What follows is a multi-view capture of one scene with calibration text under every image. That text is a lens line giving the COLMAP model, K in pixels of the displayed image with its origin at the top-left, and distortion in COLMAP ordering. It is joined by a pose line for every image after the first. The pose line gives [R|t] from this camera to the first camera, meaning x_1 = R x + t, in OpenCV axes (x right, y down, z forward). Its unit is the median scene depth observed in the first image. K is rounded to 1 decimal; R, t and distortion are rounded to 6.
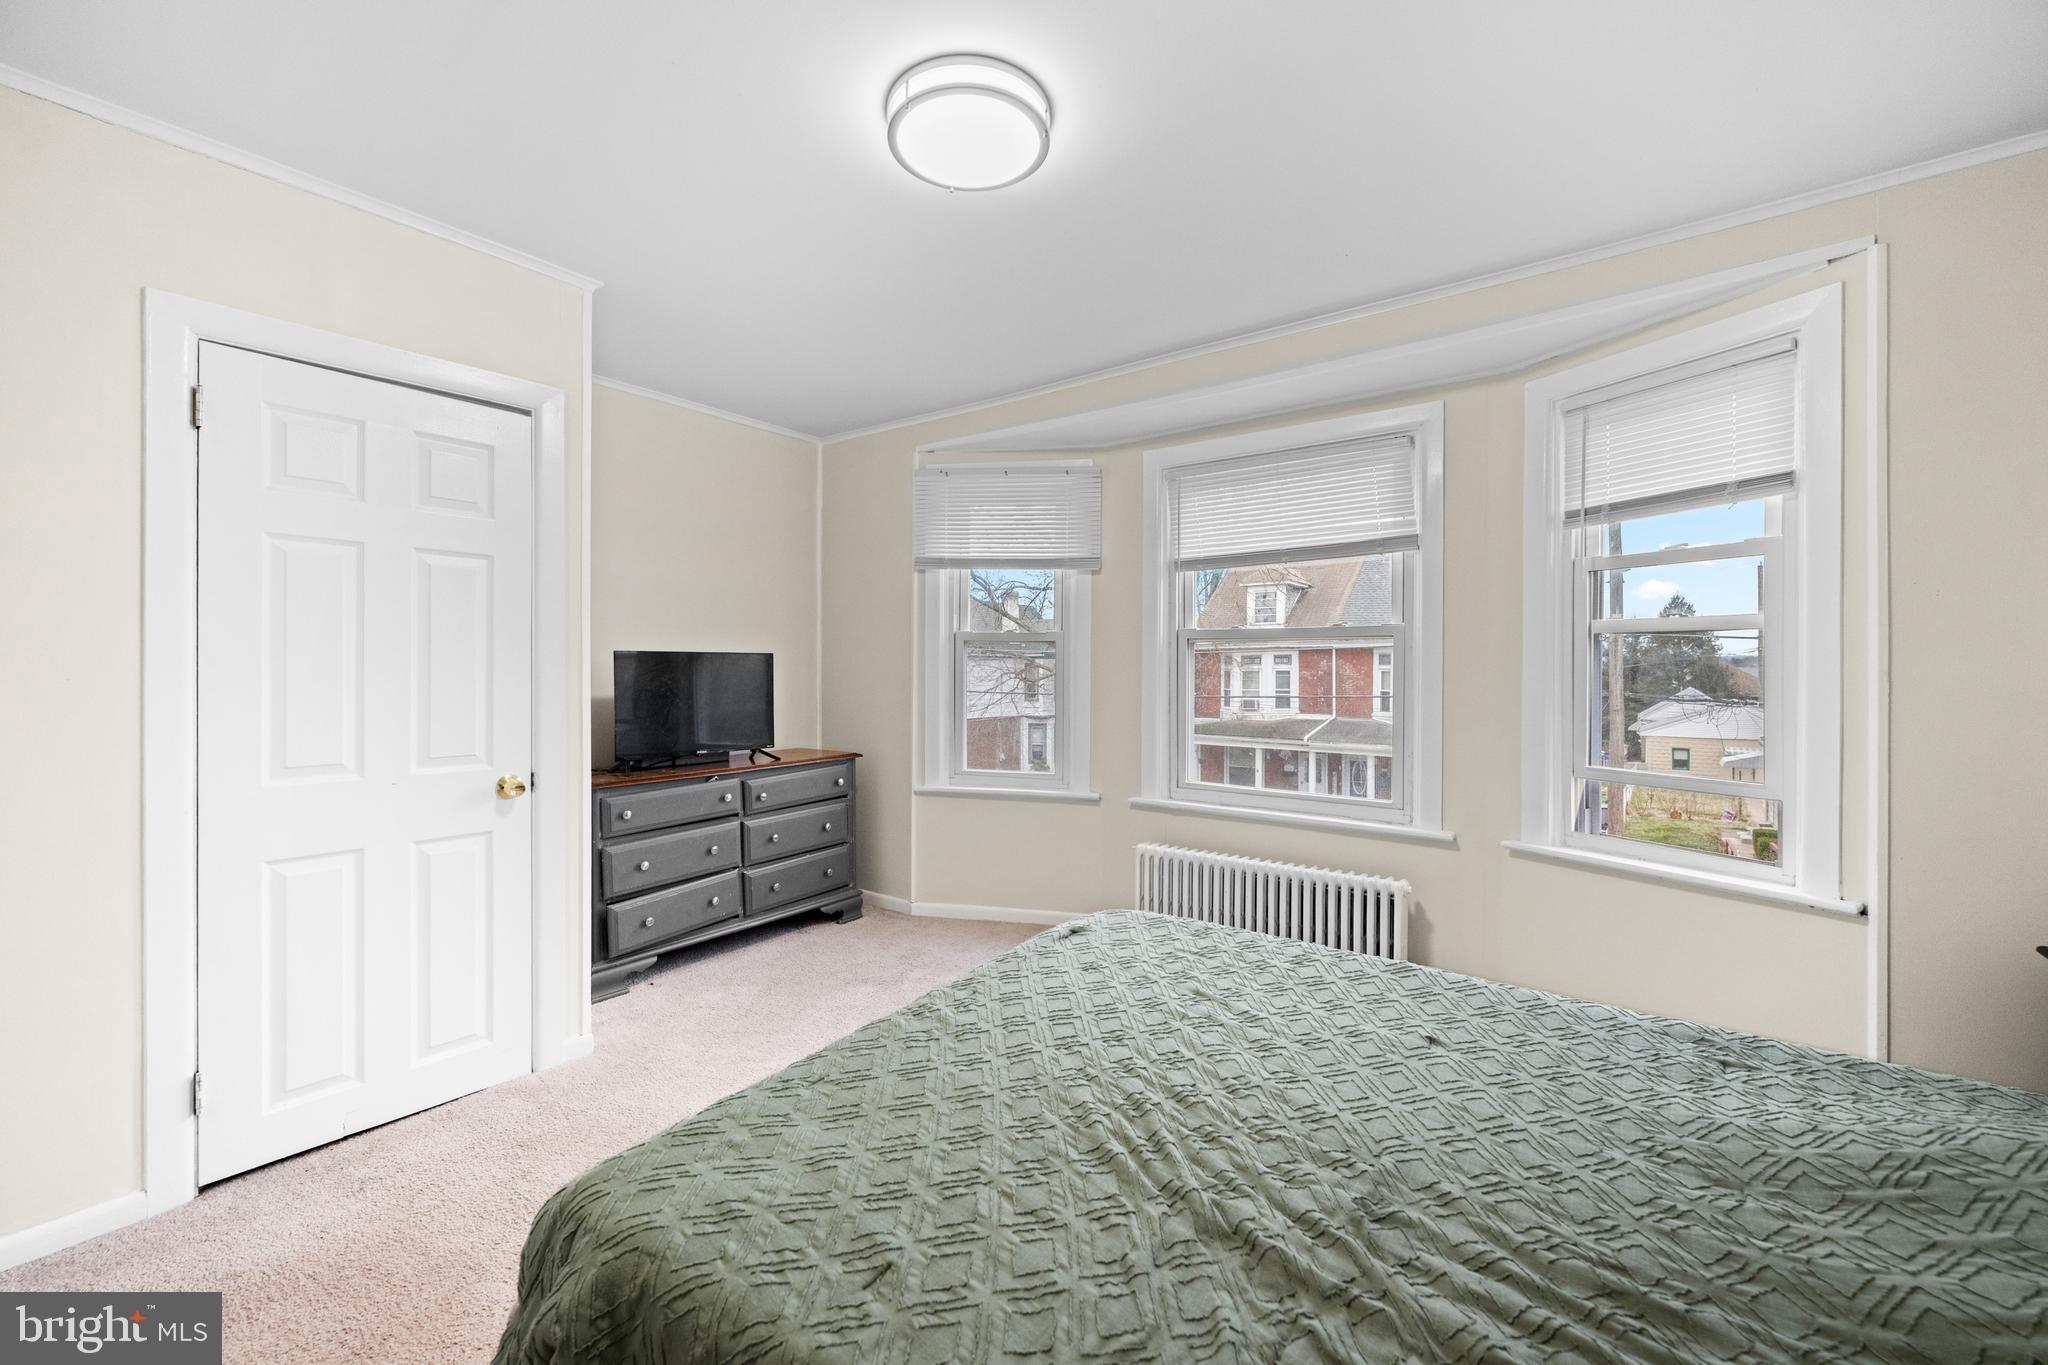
lens RADIAL K [[817.7, 0, 1030.4], [0, 817.7, 673.8], [0, 0, 1]] dist [0.000961, -0.000706]
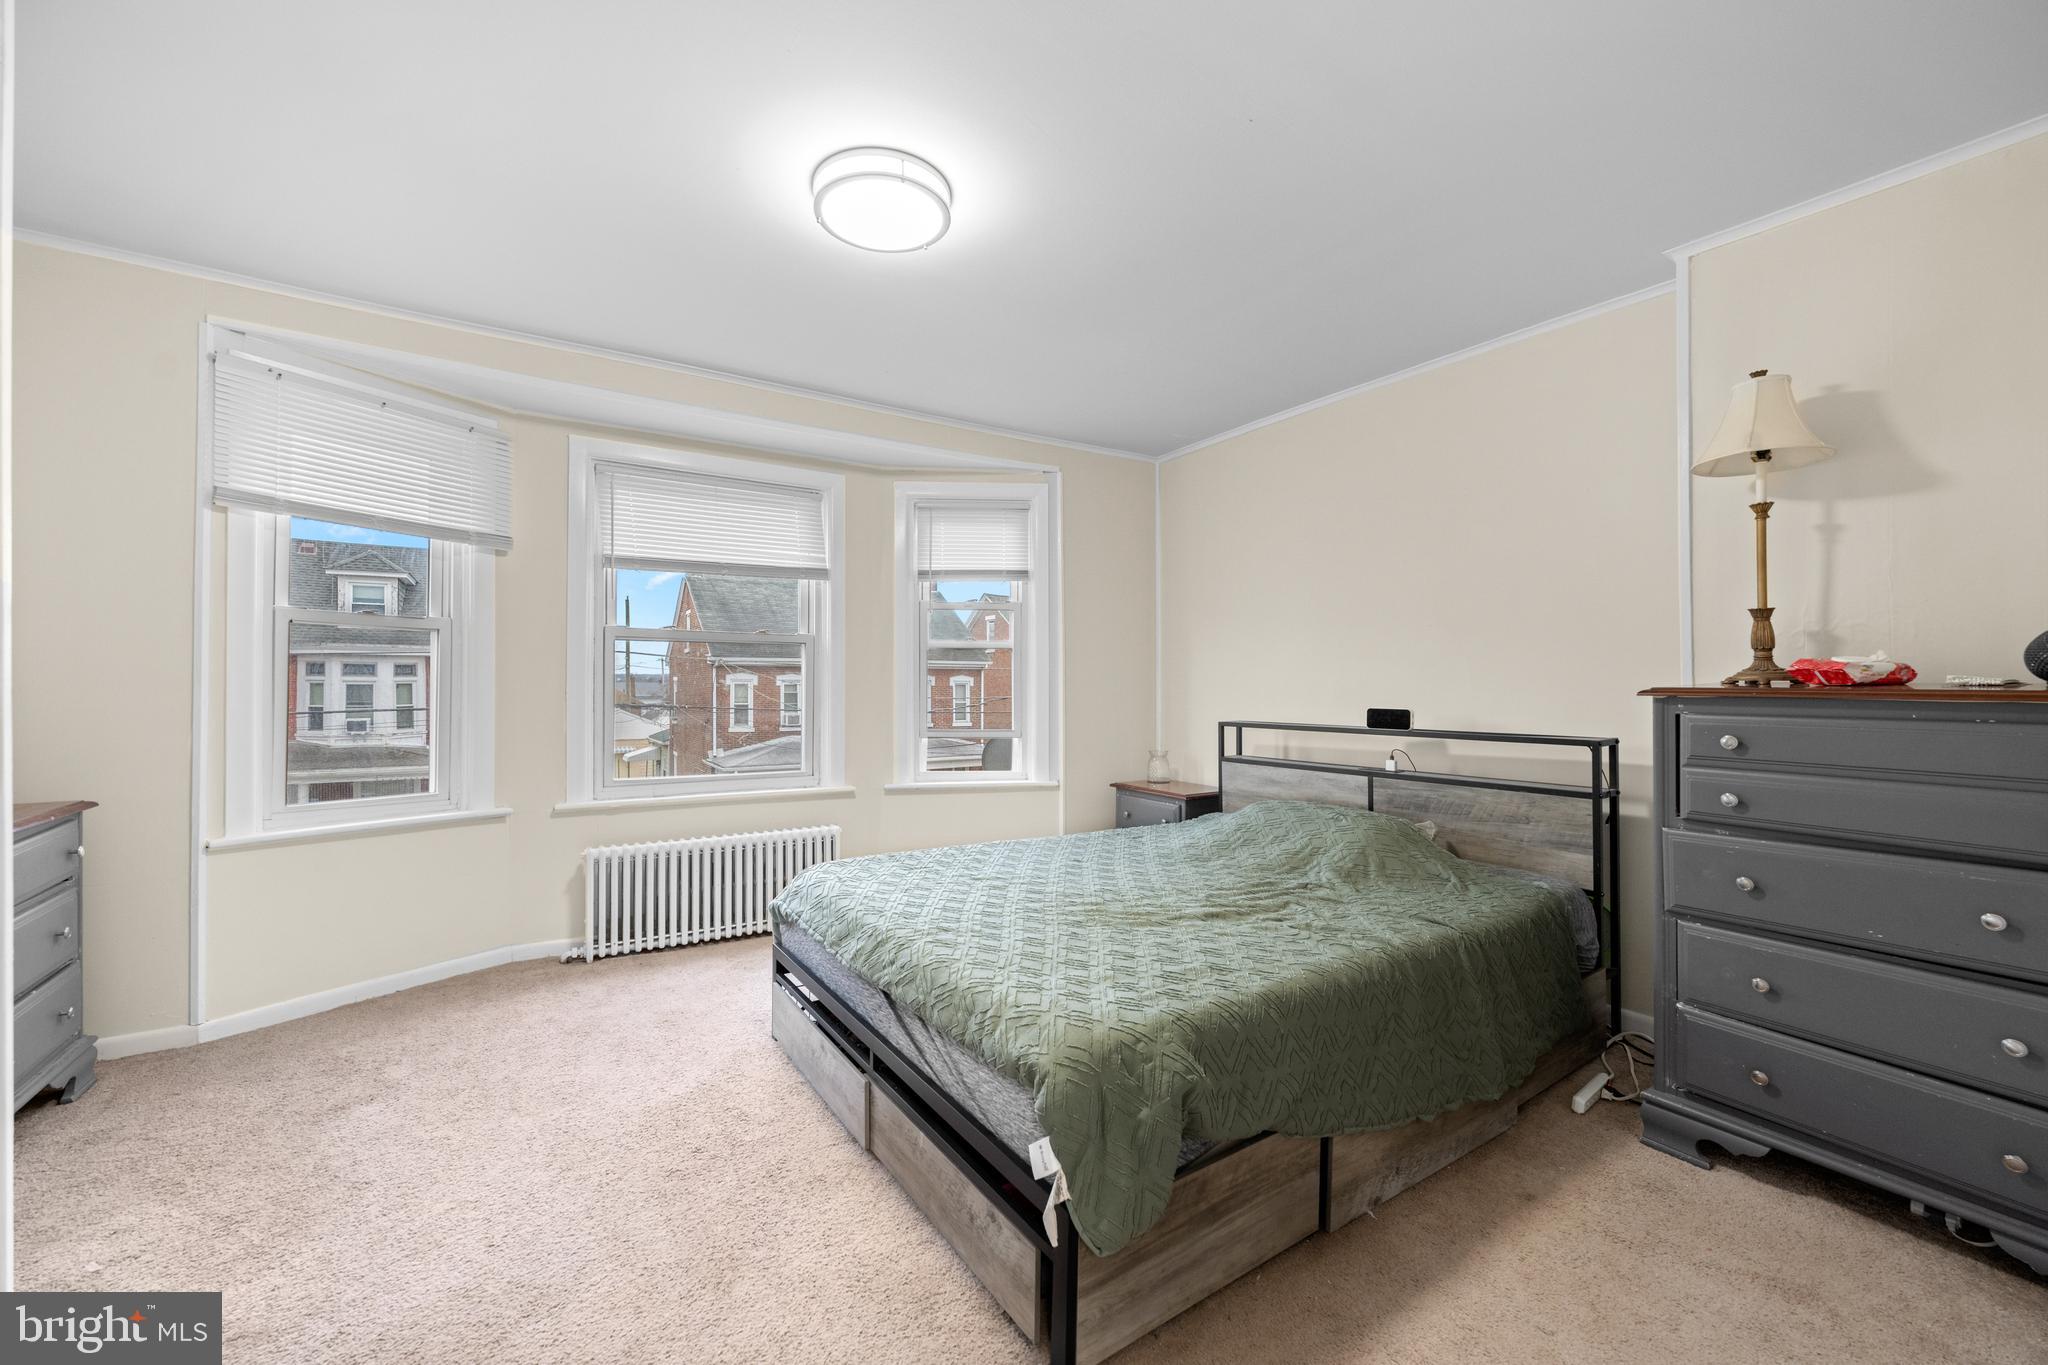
lens RADIAL K [[817.7, 0, 991.0], [0, 817.7, 679.9], [0, 0, 1]] dist [0.000961, -0.000706]
pose [[0.370655, 0.007242, 0.928743, -0.582646], [0.005263, 0.999937, -0.009897, 0.023799], [-0.928756, 0.008556, 0.370593, 0.214800]]
